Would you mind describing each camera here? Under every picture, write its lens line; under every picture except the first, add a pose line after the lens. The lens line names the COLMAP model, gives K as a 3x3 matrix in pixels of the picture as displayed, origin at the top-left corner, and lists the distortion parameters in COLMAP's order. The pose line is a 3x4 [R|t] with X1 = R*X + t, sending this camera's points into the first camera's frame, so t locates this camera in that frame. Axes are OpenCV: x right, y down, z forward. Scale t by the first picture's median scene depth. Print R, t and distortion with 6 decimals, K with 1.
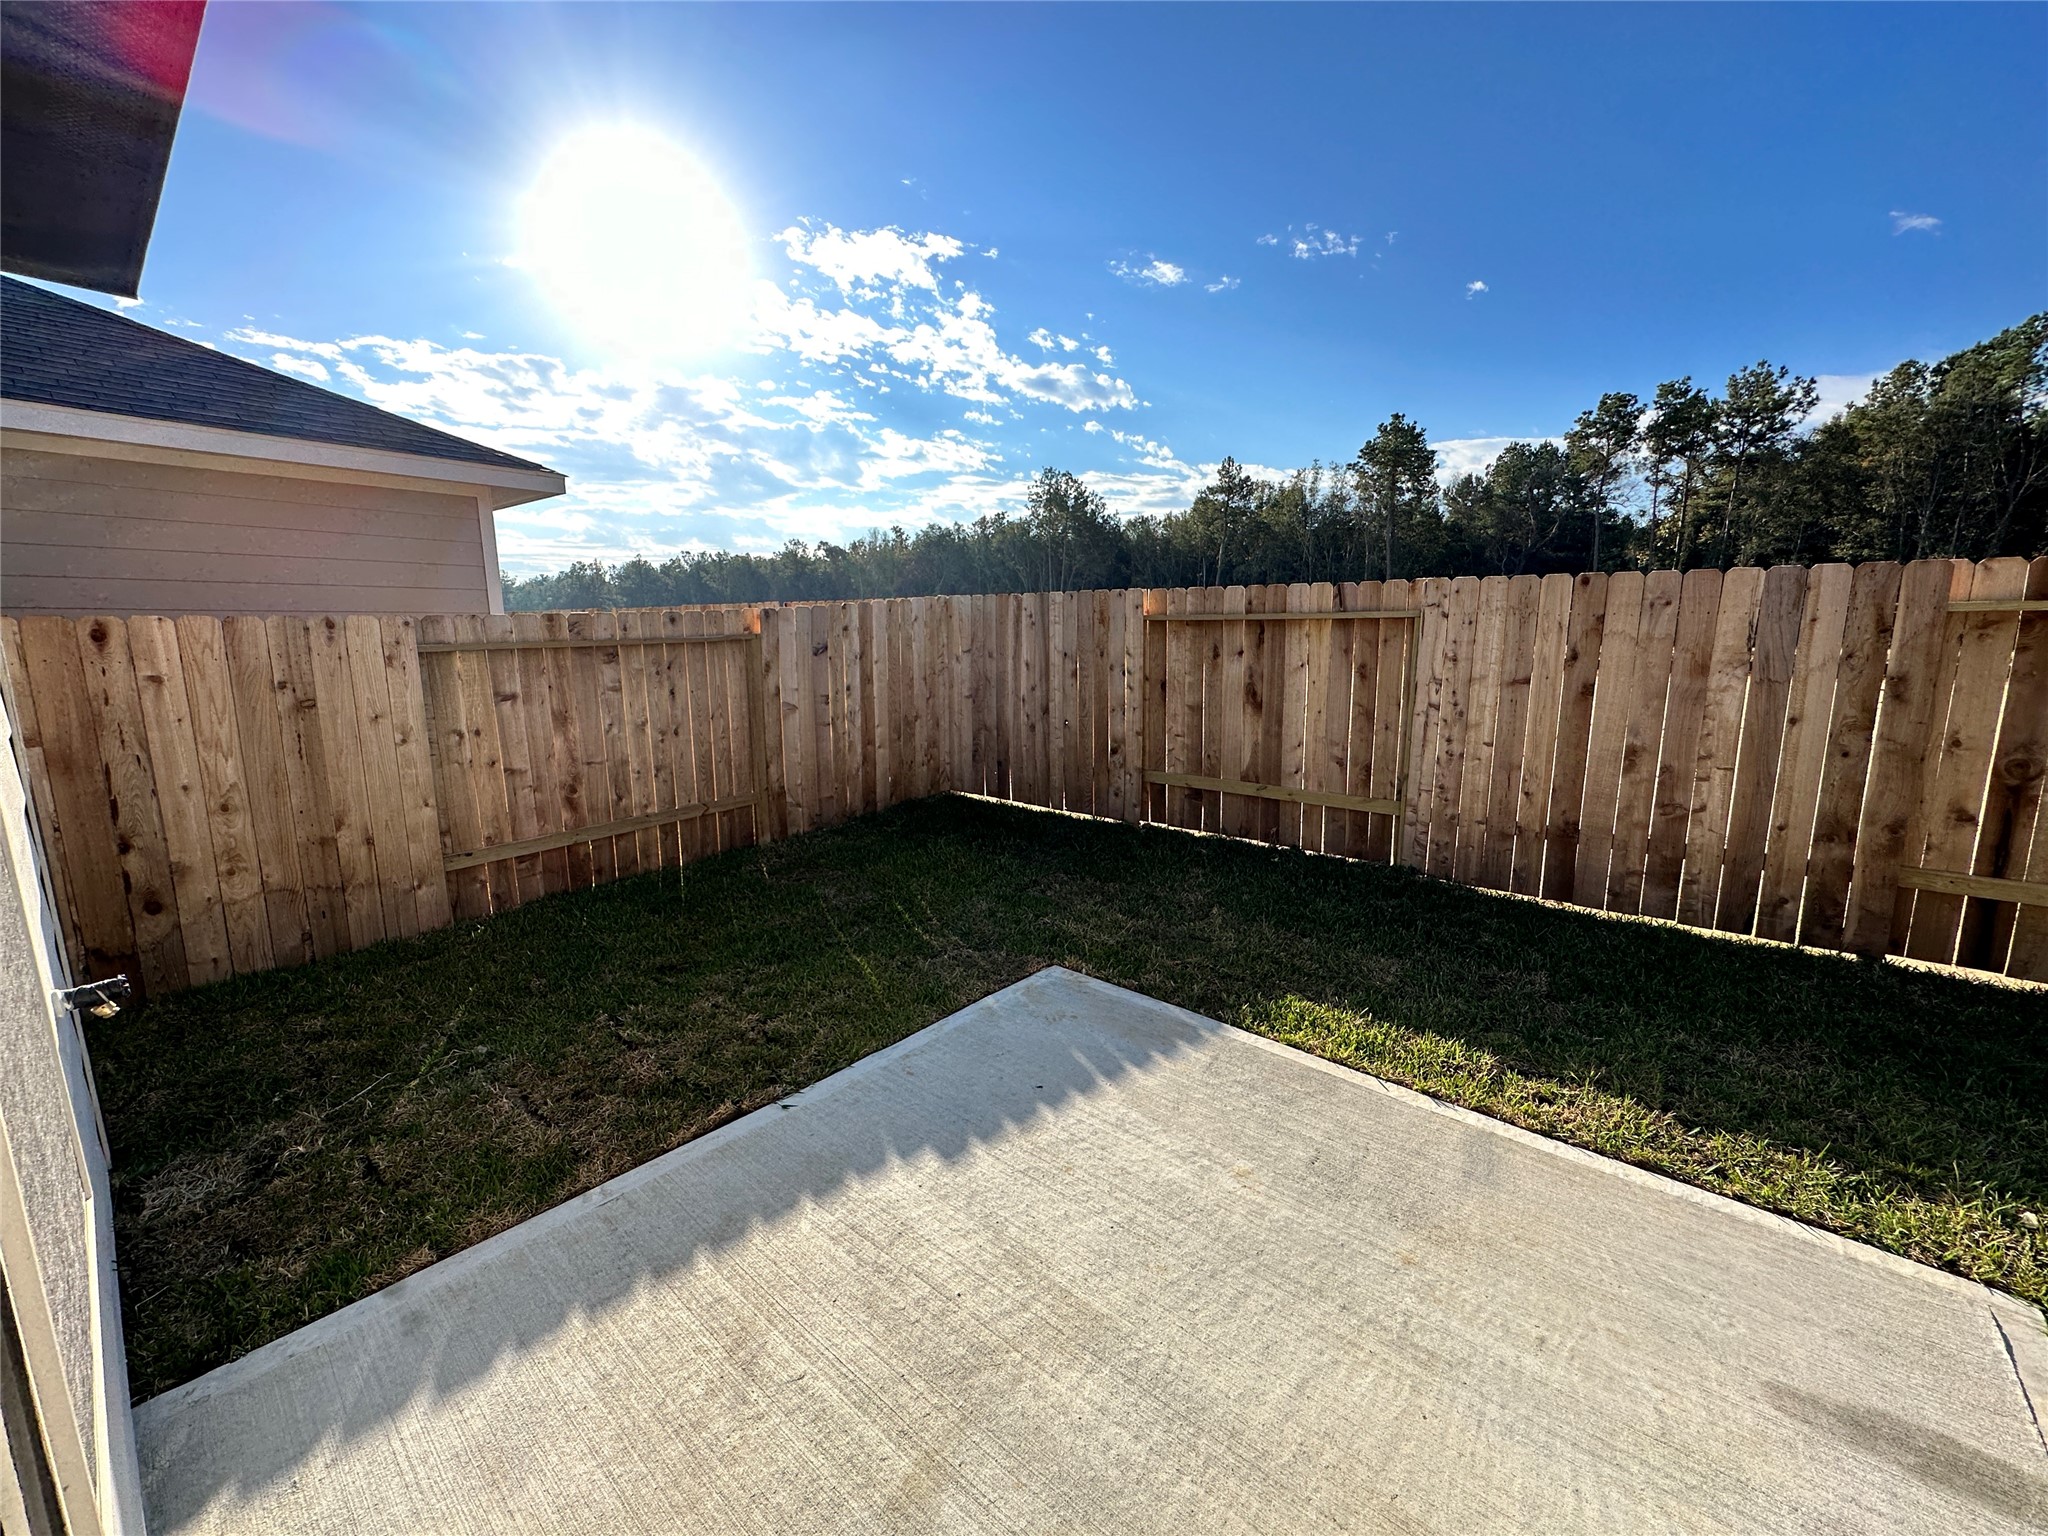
lens RADIAL K [[816.1, 0, 1024.1], [0, 816.1, 766.5], [0, 0, 1]] dist [0.000046, 0.000722]
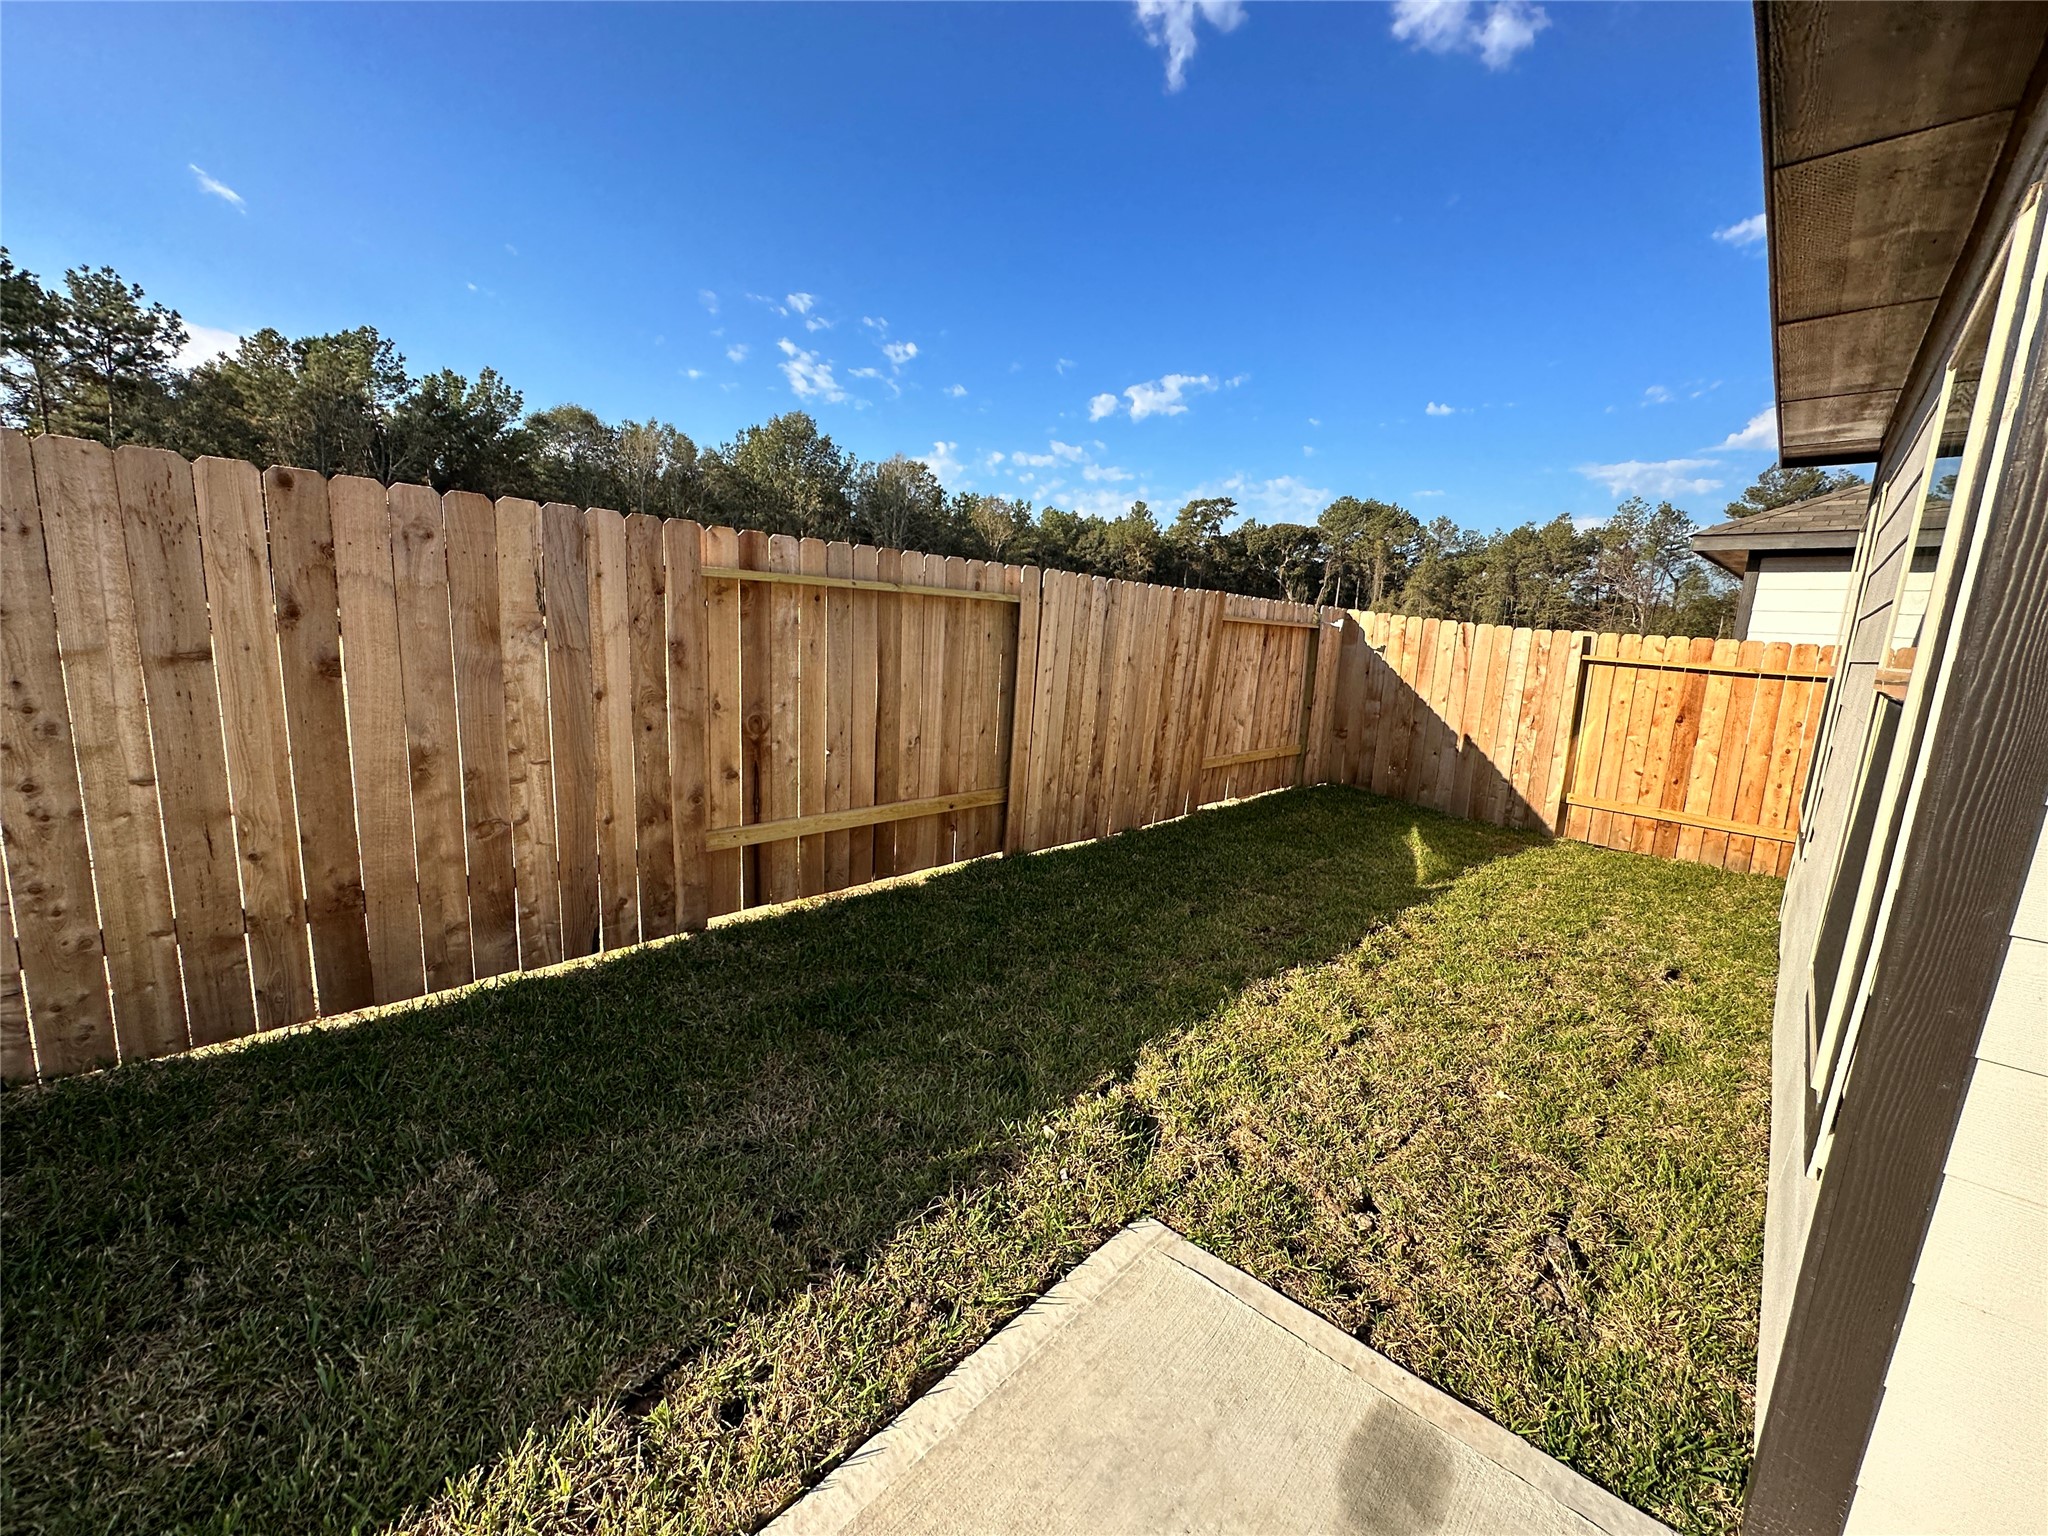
lens RADIAL K [[816.1, 0, 1020.8], [0, 816.1, 769.8], [0, 0, 1]] dist [0.000046, 0.000722]
pose [[0.048357, -0.168065, 0.984589, 0.109701], [0.113056, 0.980328, 0.161785, -0.061688], [-0.992411, 0.103491, 0.066406, 0.473939]]
